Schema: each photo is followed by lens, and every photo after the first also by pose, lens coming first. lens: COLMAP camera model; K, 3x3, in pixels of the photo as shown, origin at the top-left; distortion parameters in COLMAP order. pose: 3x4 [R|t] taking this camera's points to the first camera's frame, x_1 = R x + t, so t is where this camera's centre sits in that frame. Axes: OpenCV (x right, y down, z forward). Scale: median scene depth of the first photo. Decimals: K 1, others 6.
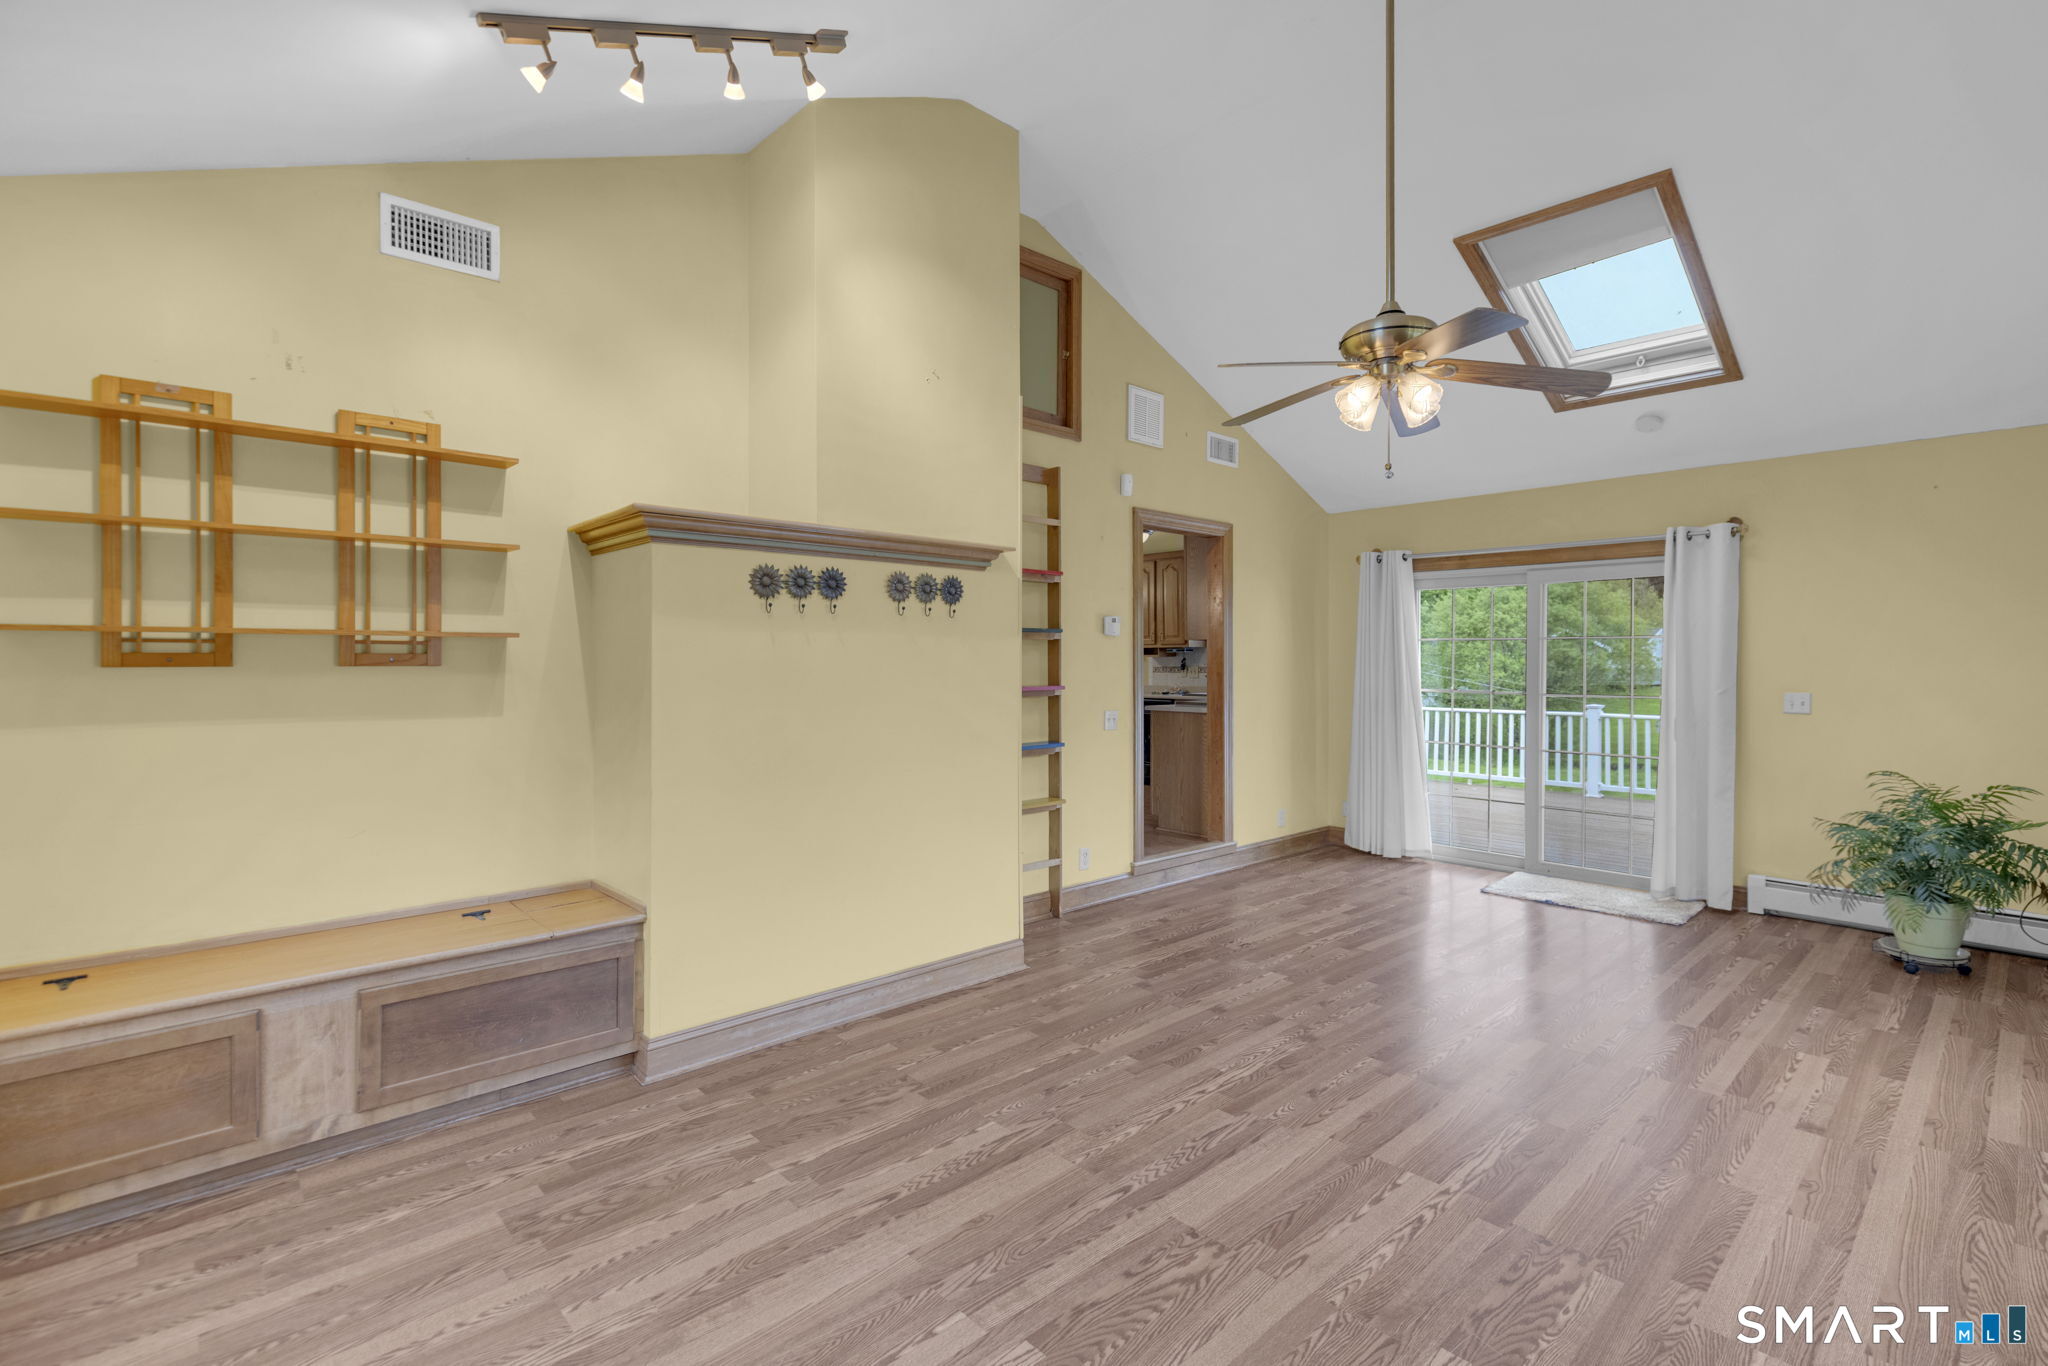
lens RADIAL K [[931.1, 0, 1053.9], [0, 931.1, 652.7], [0, 0, 1]] dist [0.012955, -0.003710]
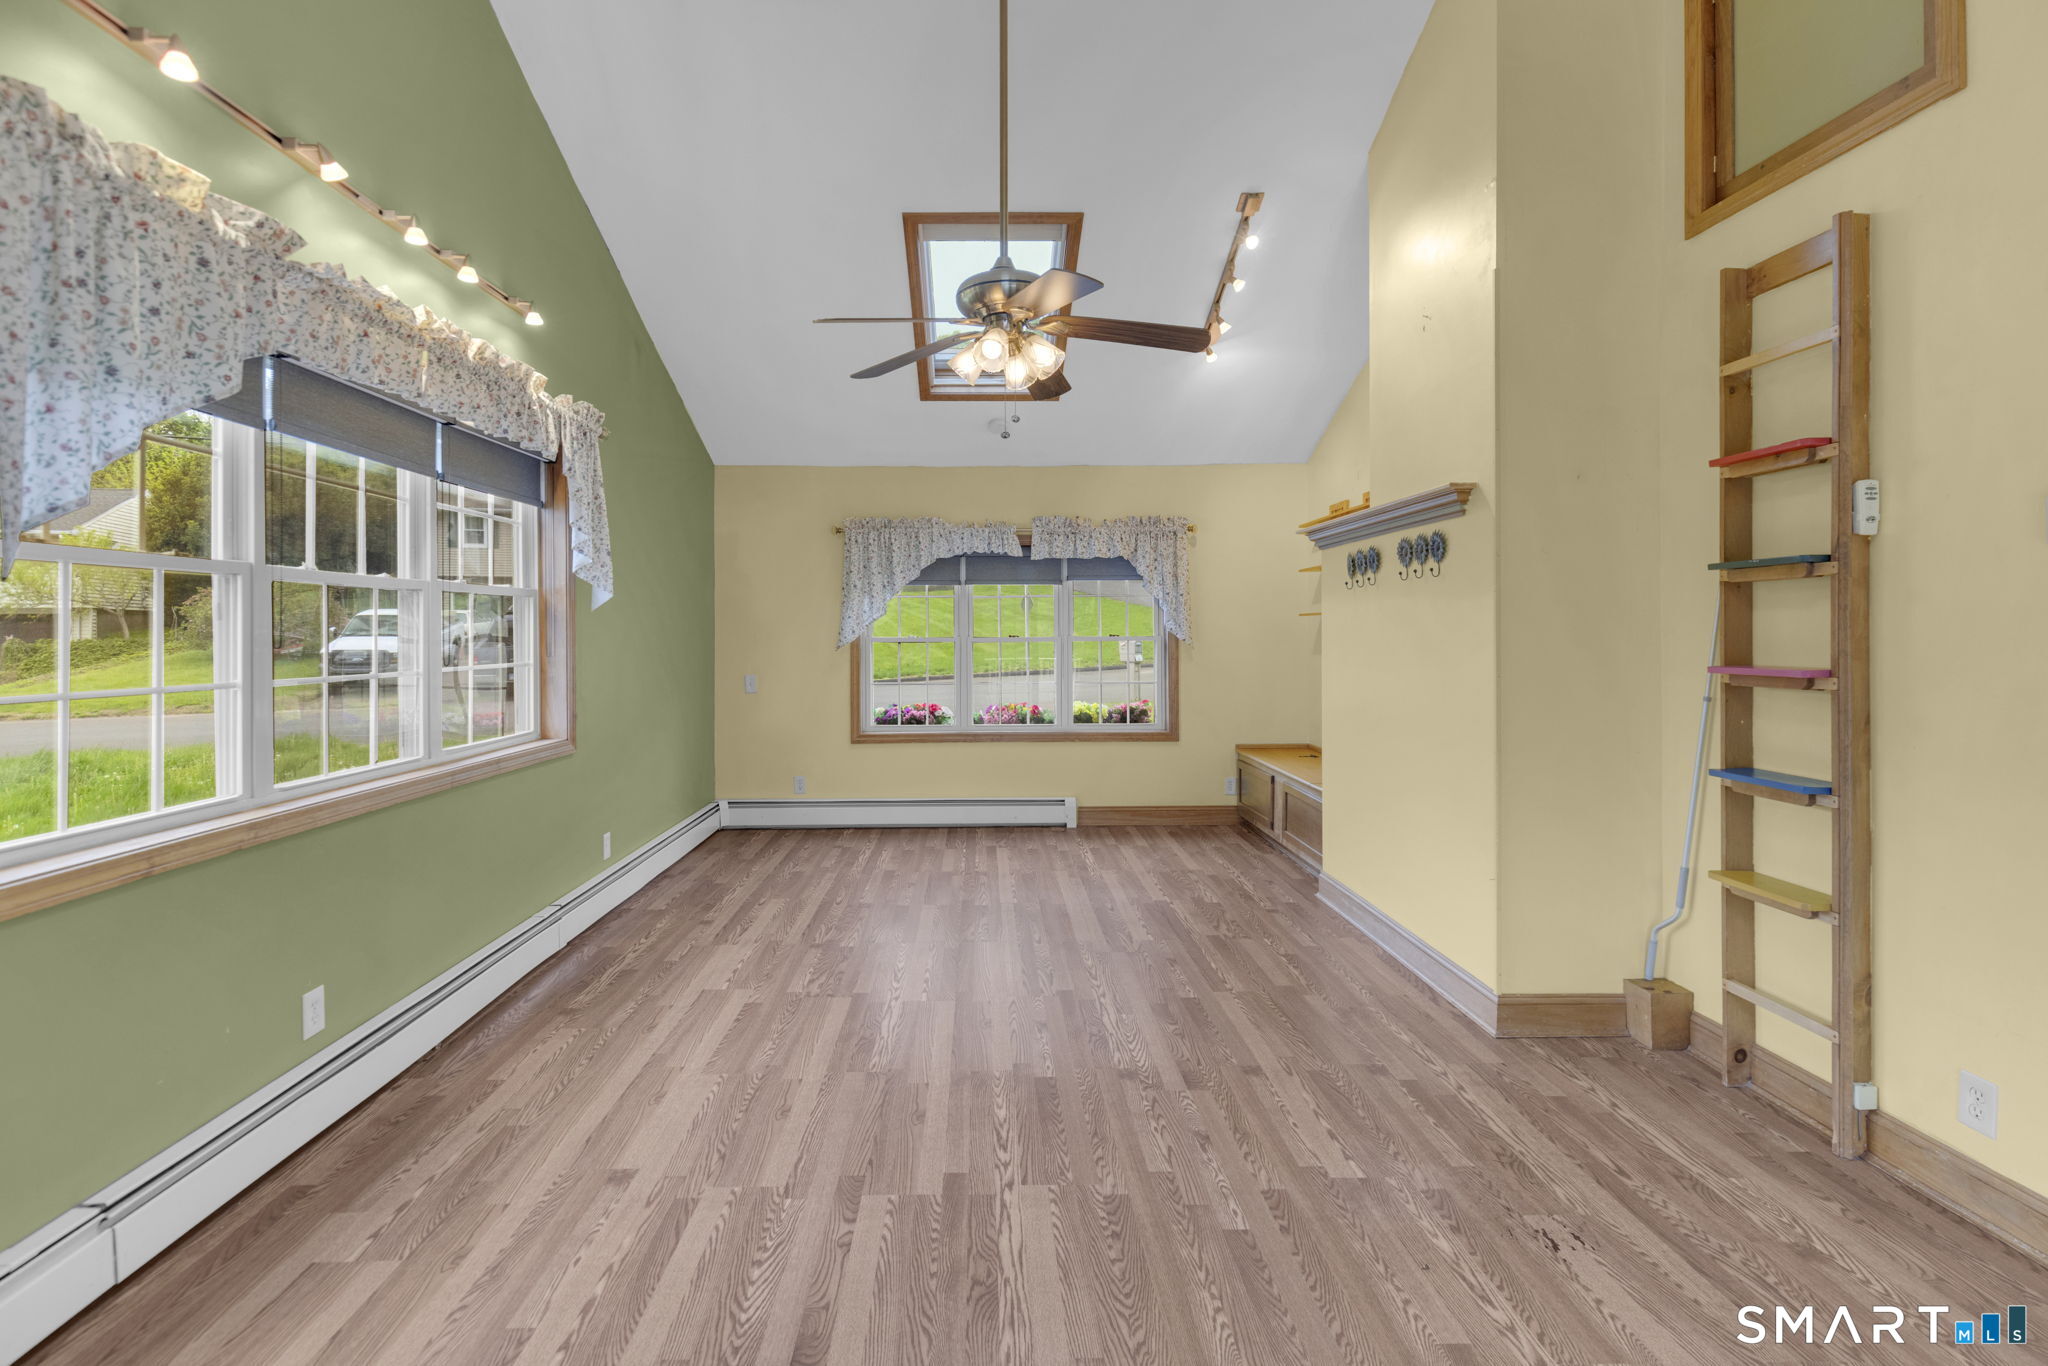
lens RADIAL K [[931.1, 0, 987.0], [0, 931.1, 630.6], [0, 0, 1]] dist [0.012955, -0.003710]
pose [[-0.686040, 0.003458, -0.727555, 1.023137], [0.013644, 0.999874, -0.008114, 0.019118], [0.727436, -0.015493, -0.686001, 1.569441]]
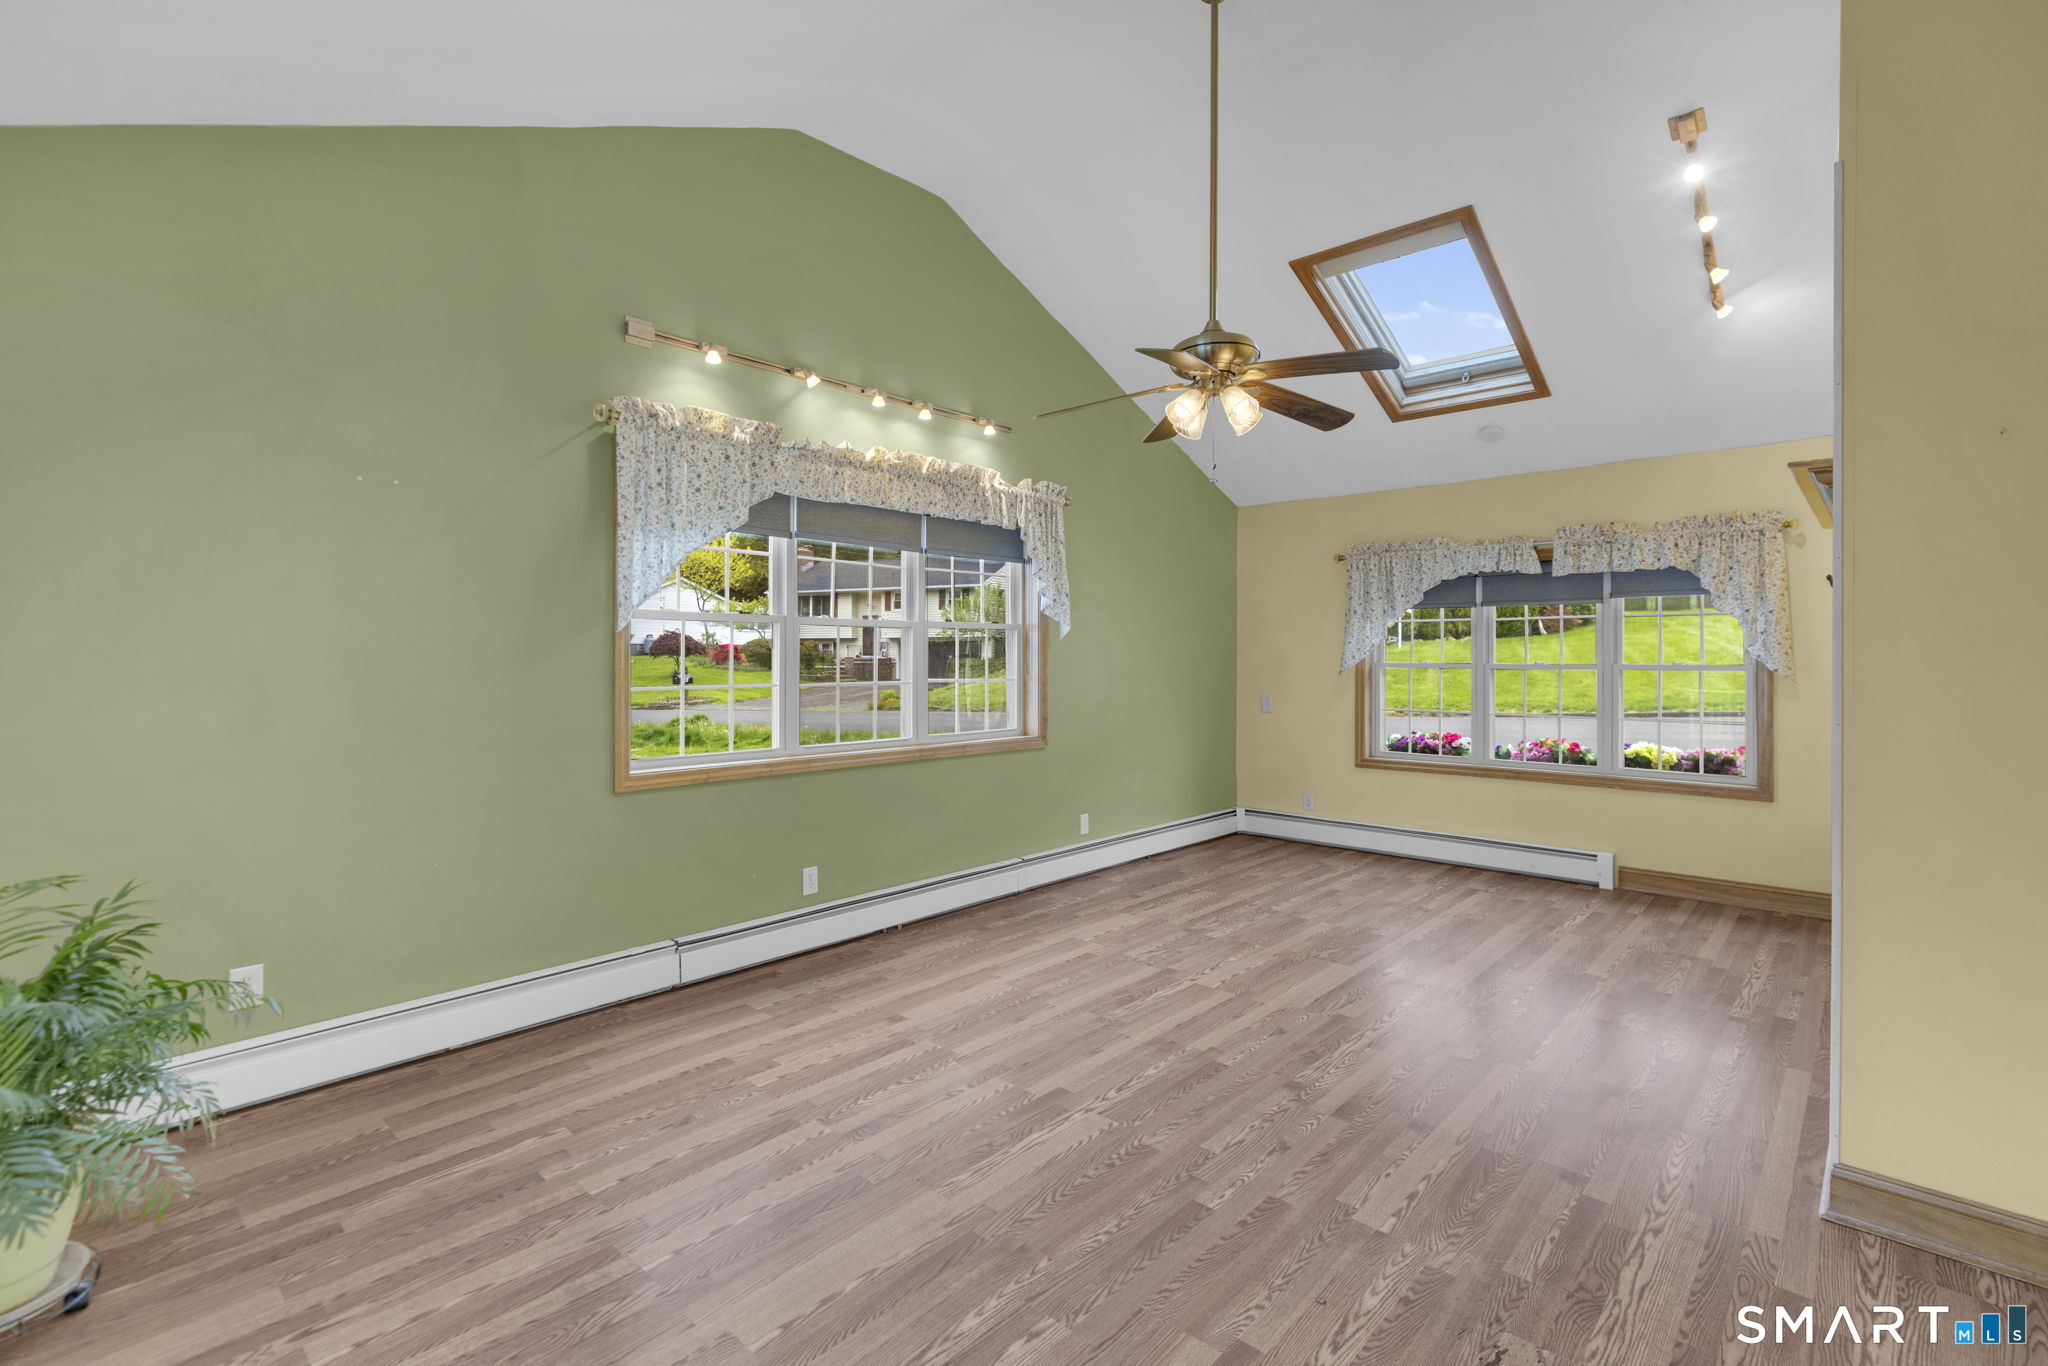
lens RADIAL K [[931.1, 0, 1029.3], [0, 931.1, 648.4], [0, 0, 1]] dist [0.012955, -0.003710]
pose [[-0.998103, -0.001658, -0.061543, 0.603365], [-0.000526, 0.999831, -0.018390, 0.021333], [0.061563, -0.018323, -0.997935, 1.960358]]
